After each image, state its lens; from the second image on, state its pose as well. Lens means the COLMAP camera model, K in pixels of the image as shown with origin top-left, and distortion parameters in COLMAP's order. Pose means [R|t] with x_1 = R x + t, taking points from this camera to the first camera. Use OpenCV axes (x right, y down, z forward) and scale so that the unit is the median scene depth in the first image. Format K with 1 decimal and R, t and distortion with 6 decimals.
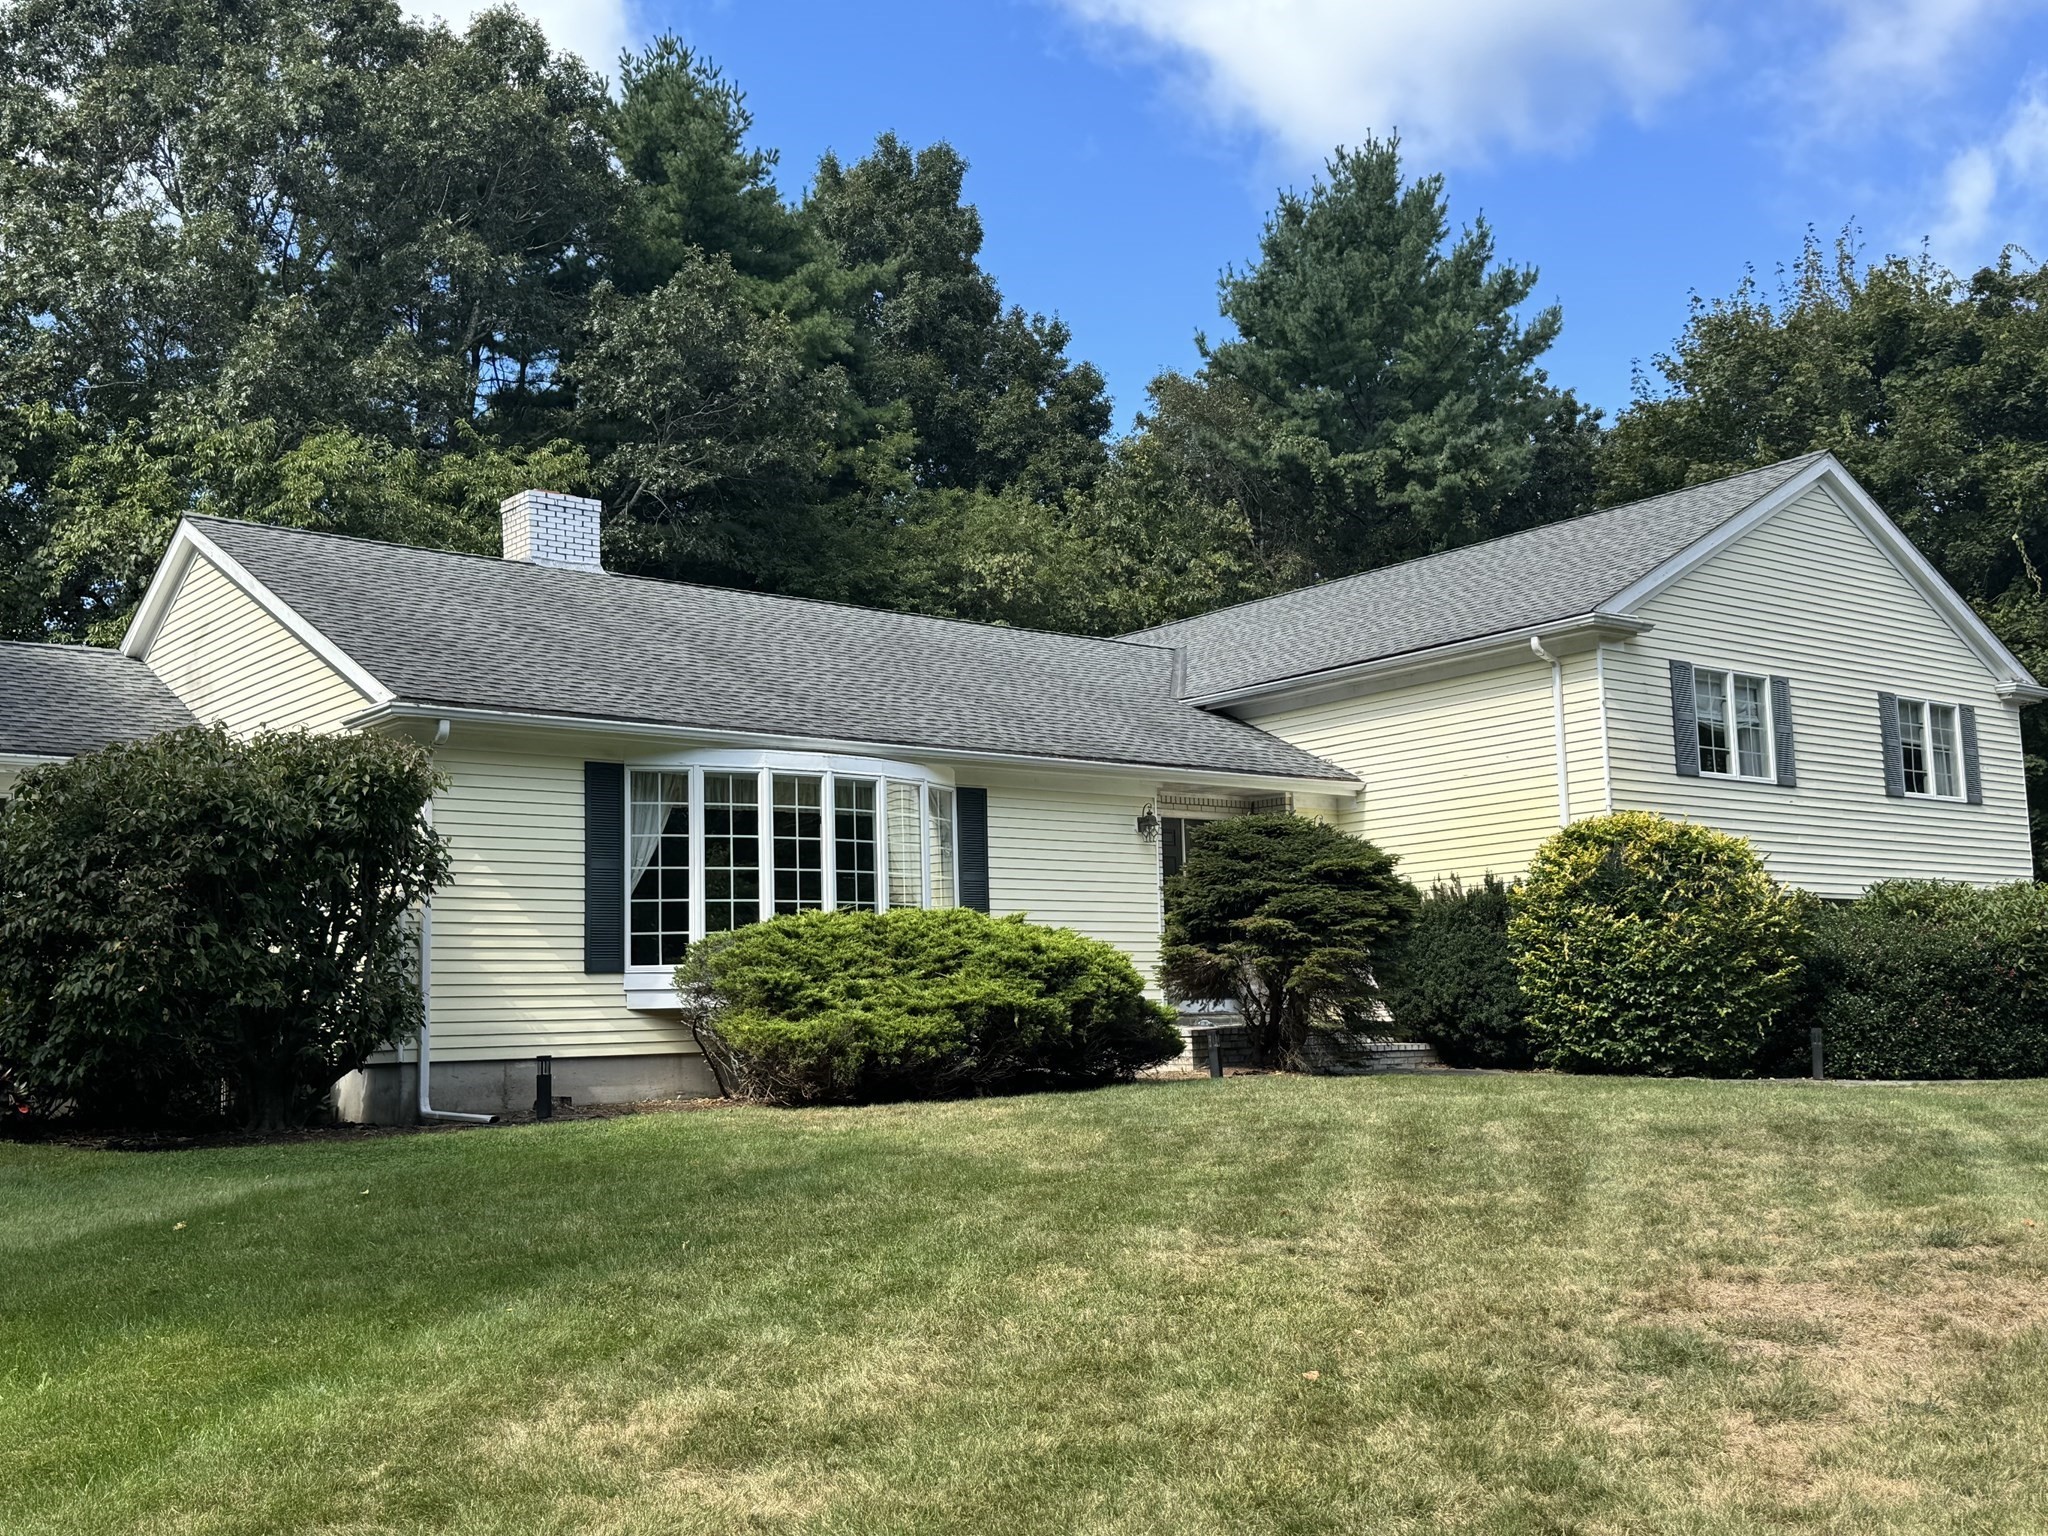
lens RADIAL K [[2086.5, 0, 1024.0], [0, 2086.5, 768.0], [0, 0, 1]] dist [0.182227, -0.387773]
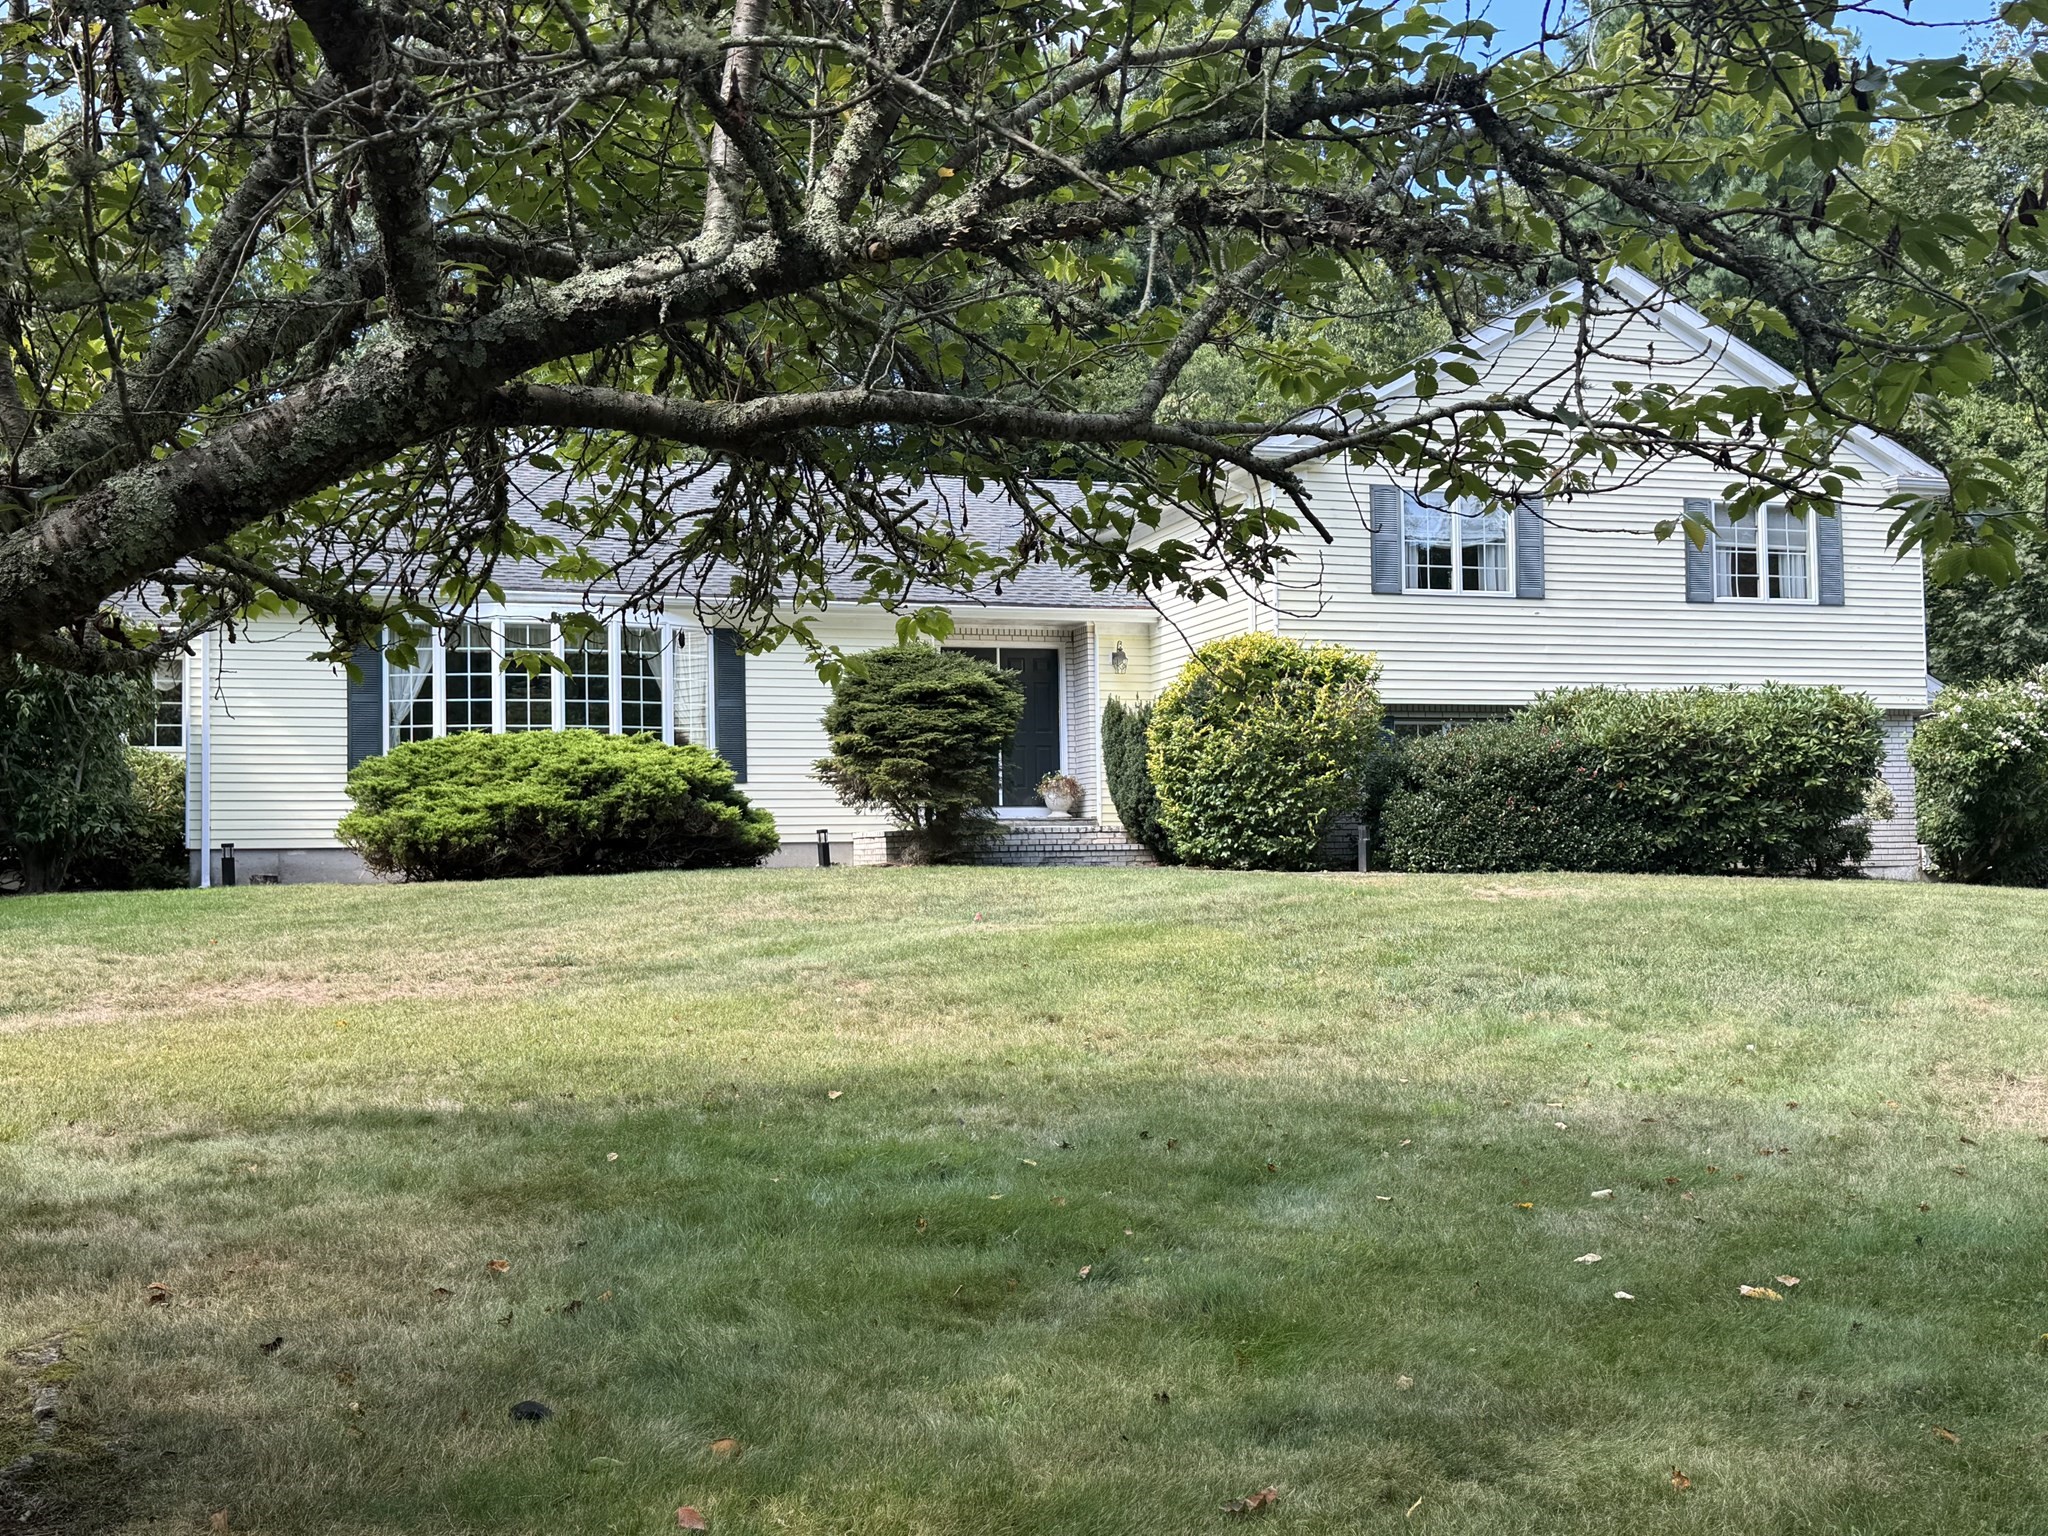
lens RADIAL K [[2086.5, 0, 1024.0], [0, 2086.5, 768.0], [0, 0, 1]] dist [0.182227, -0.387773]
pose [[0.938536, -0.008171, -0.345086, 0.583992], [0.036755, 0.996402, 0.076372, 0.004227], [0.343220, -0.084361, 0.935459, -0.064922]]
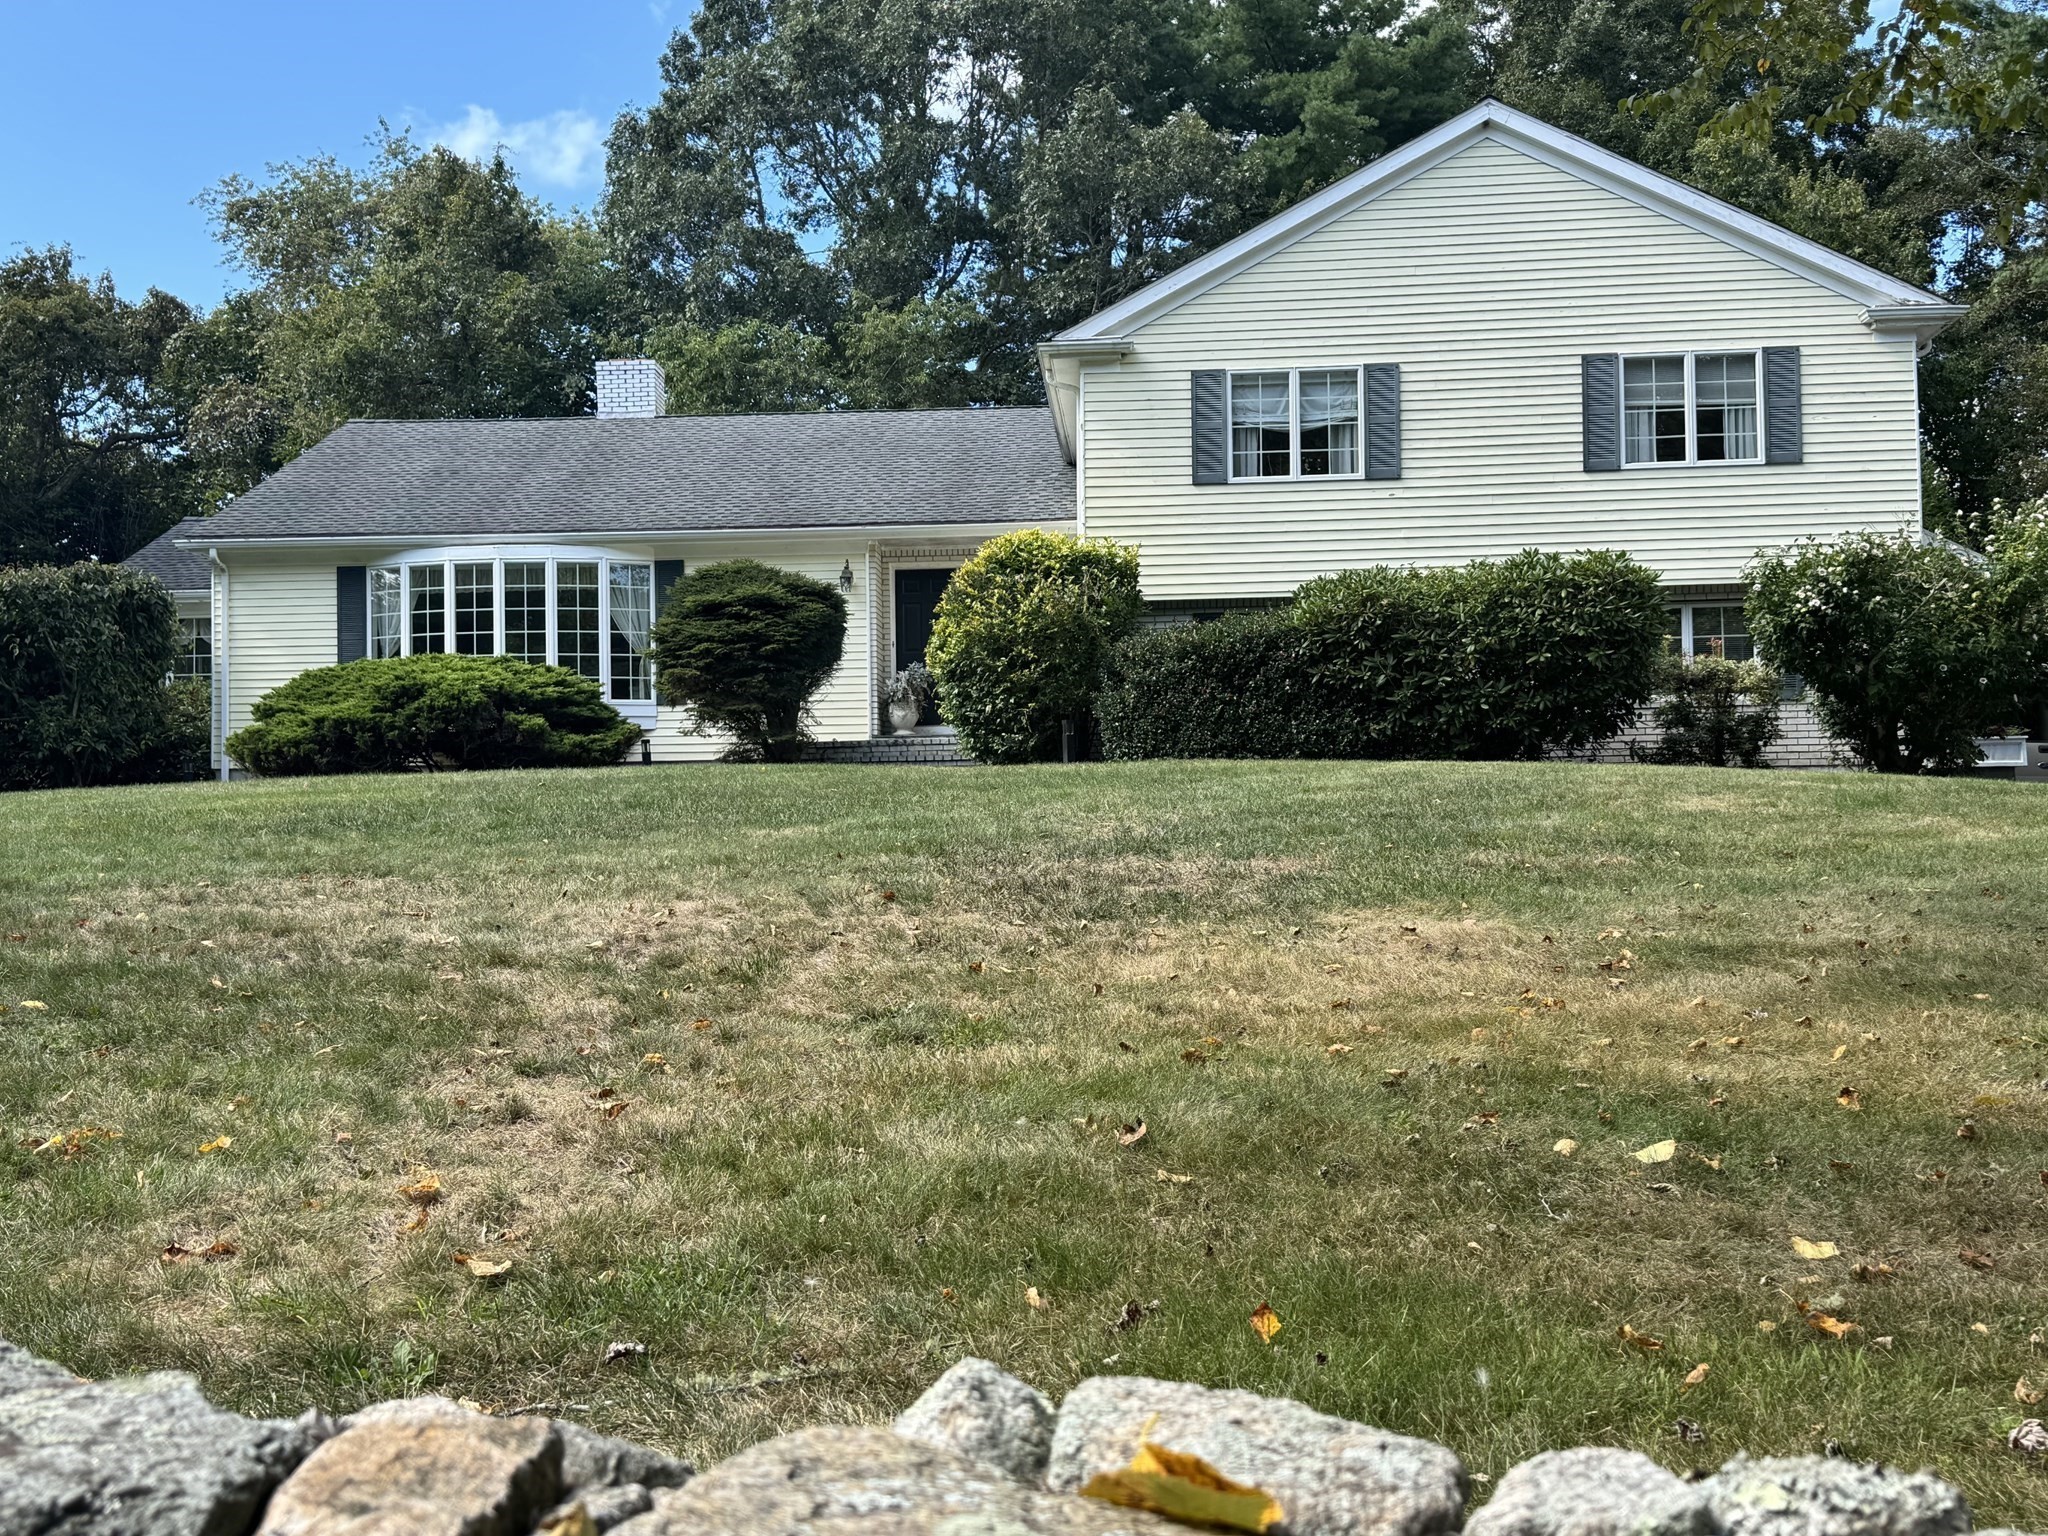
lens RADIAL K [[2086.5, 0, 1024.0], [0, 2086.5, 768.0], [0, 0, 1]] dist [0.182227, -0.387773]
pose [[0.732359, -0.020521, -0.680609, 1.073252], [0.083973, 0.994638, 0.060368, 0.081938], [0.675721, -0.101364, 0.730155, 0.220939]]
